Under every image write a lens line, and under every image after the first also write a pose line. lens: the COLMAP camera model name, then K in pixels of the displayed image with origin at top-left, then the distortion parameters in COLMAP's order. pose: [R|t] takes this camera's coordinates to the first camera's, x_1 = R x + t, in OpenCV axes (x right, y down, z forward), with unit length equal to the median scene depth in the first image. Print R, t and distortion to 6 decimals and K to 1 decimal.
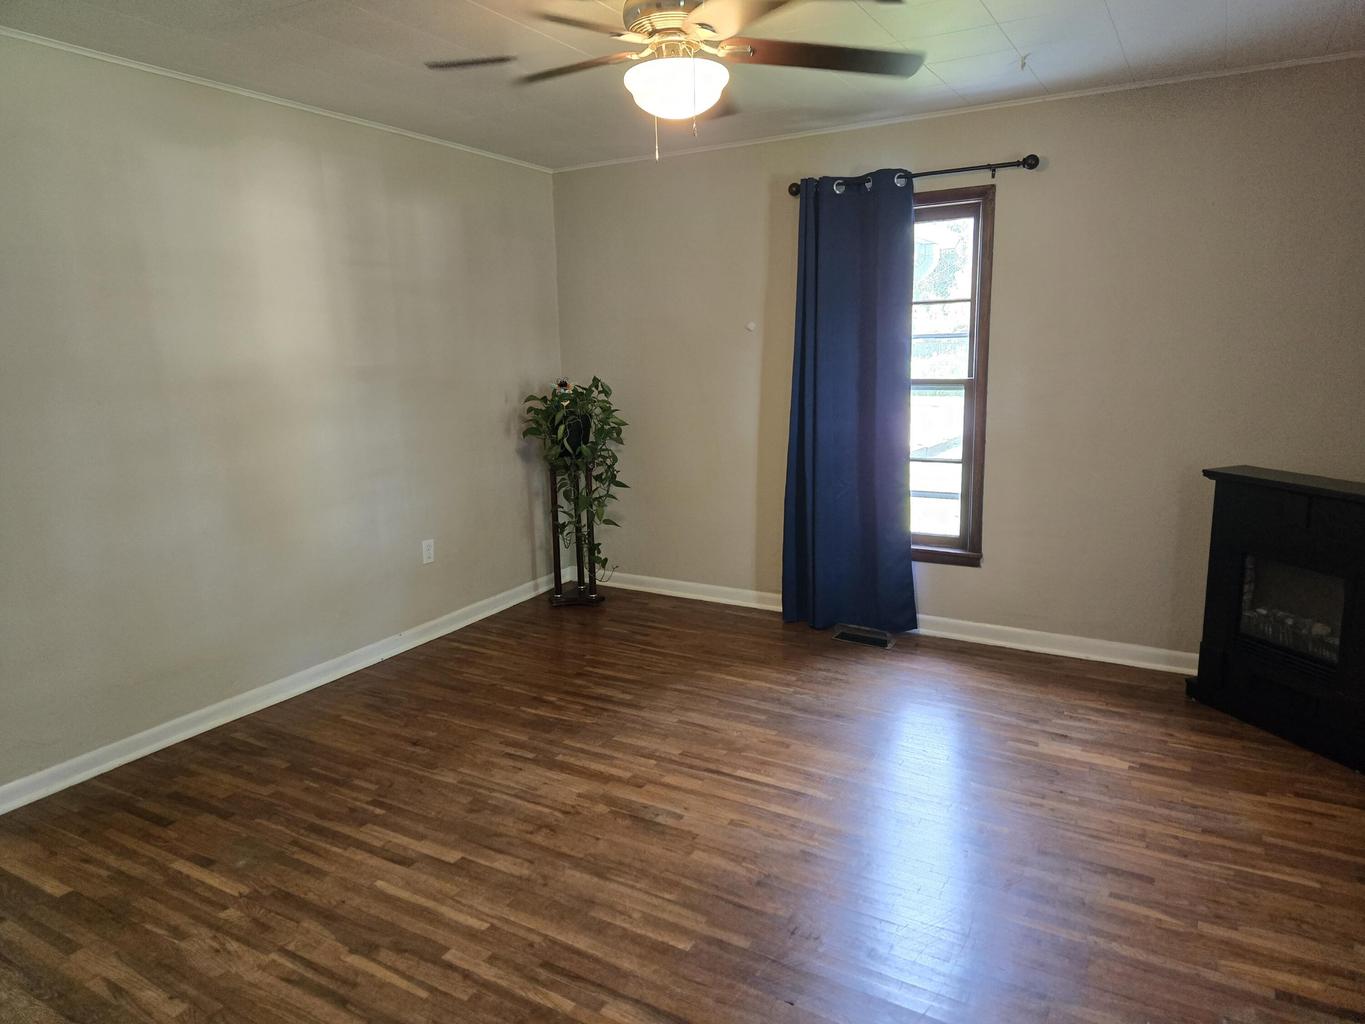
lens RADIAL K [[912.7, 0, 677.5], [0, 912.7, 491.6], [0, 0, 1]] dist [0.071829, -0.055504]
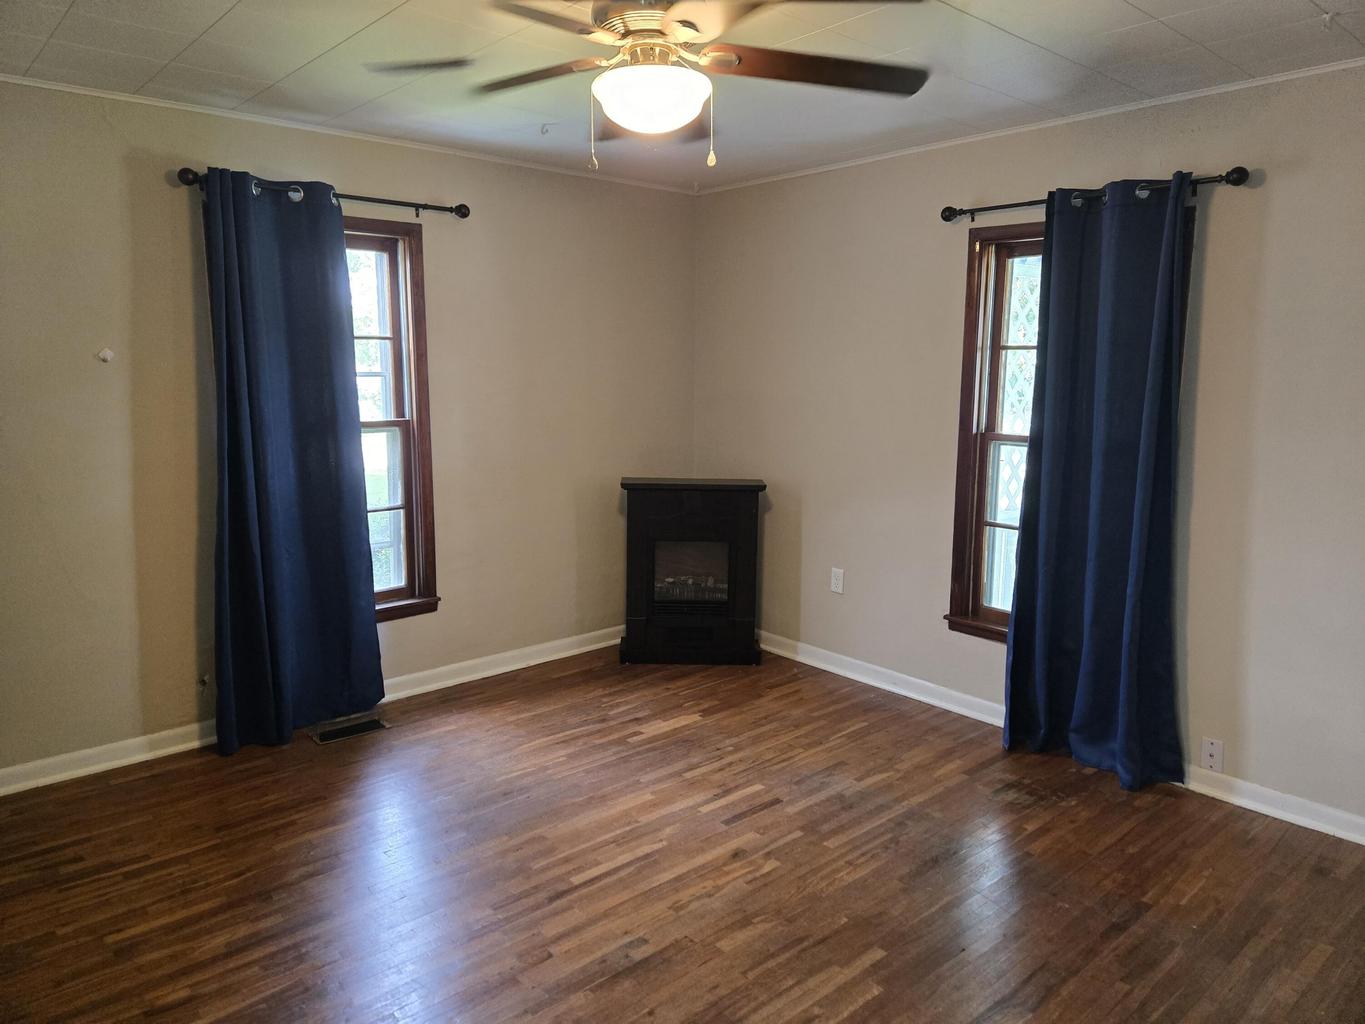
lens RADIAL K [[912.7, 0, 677.5], [0, 912.7, 491.6], [0, 0, 1]] dist [0.071829, -0.055504]
pose [[0.324792, -0.115484, 0.938708, -0.567077], [0.147832, 0.986517, 0.070215, -0.085567], [-0.934160, 0.115966, 0.337485, 0.481510]]
